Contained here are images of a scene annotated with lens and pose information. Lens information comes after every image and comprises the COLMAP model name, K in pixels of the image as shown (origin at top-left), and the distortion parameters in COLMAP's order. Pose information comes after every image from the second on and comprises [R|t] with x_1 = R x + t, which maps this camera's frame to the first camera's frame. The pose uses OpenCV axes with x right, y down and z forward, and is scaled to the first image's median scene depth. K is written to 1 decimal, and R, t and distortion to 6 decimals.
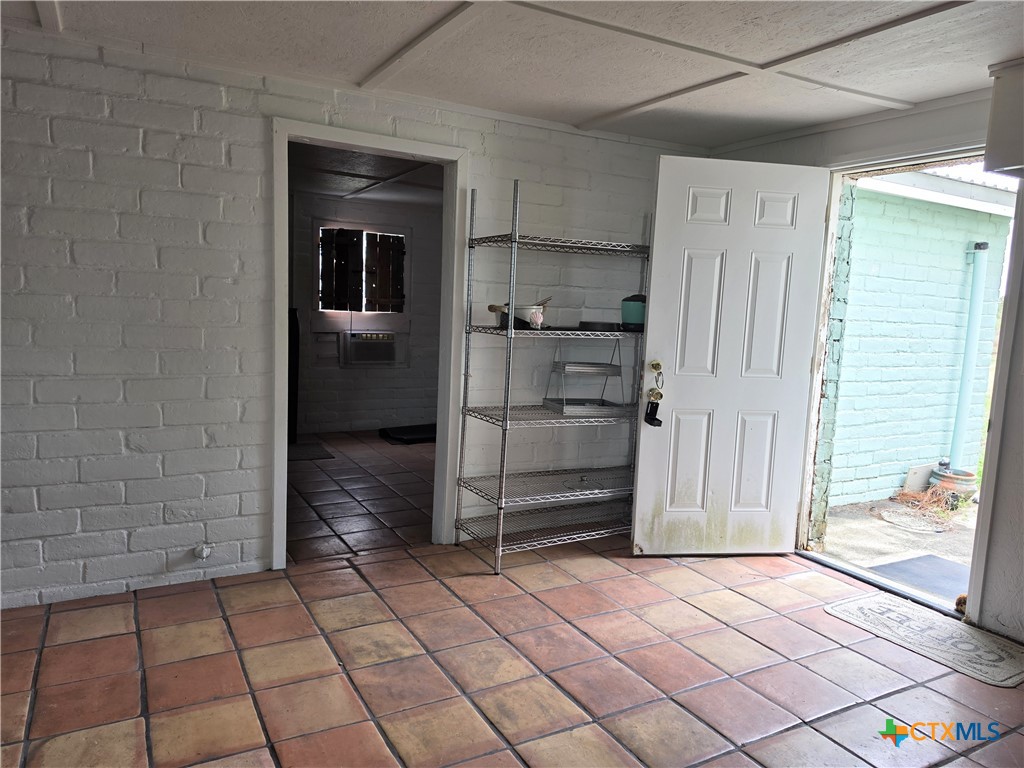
lens RADIAL K [[706.9, 0, 512.0], [0, 706.9, 384.0], [0, 0, 1]] dist [-0.002305, -0.000928]
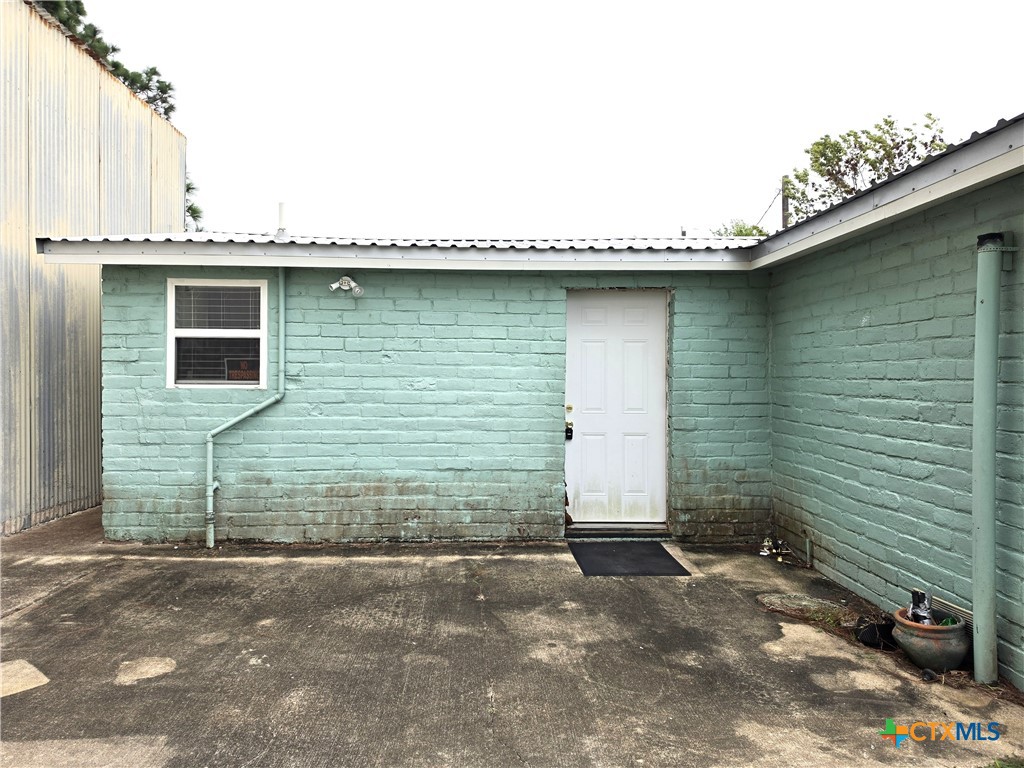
lens RADIAL K [[706.9, 0, 512.0], [0, 706.9, 384.0], [0, 0, 1]] dist [-0.002305, -0.000928]
pose [[-0.445868, -0.035266, -0.894404, 1.430799], [-0.121457, 0.992366, 0.021419, -0.048502], [0.886820, 0.118181, -0.446748, 0.983847]]
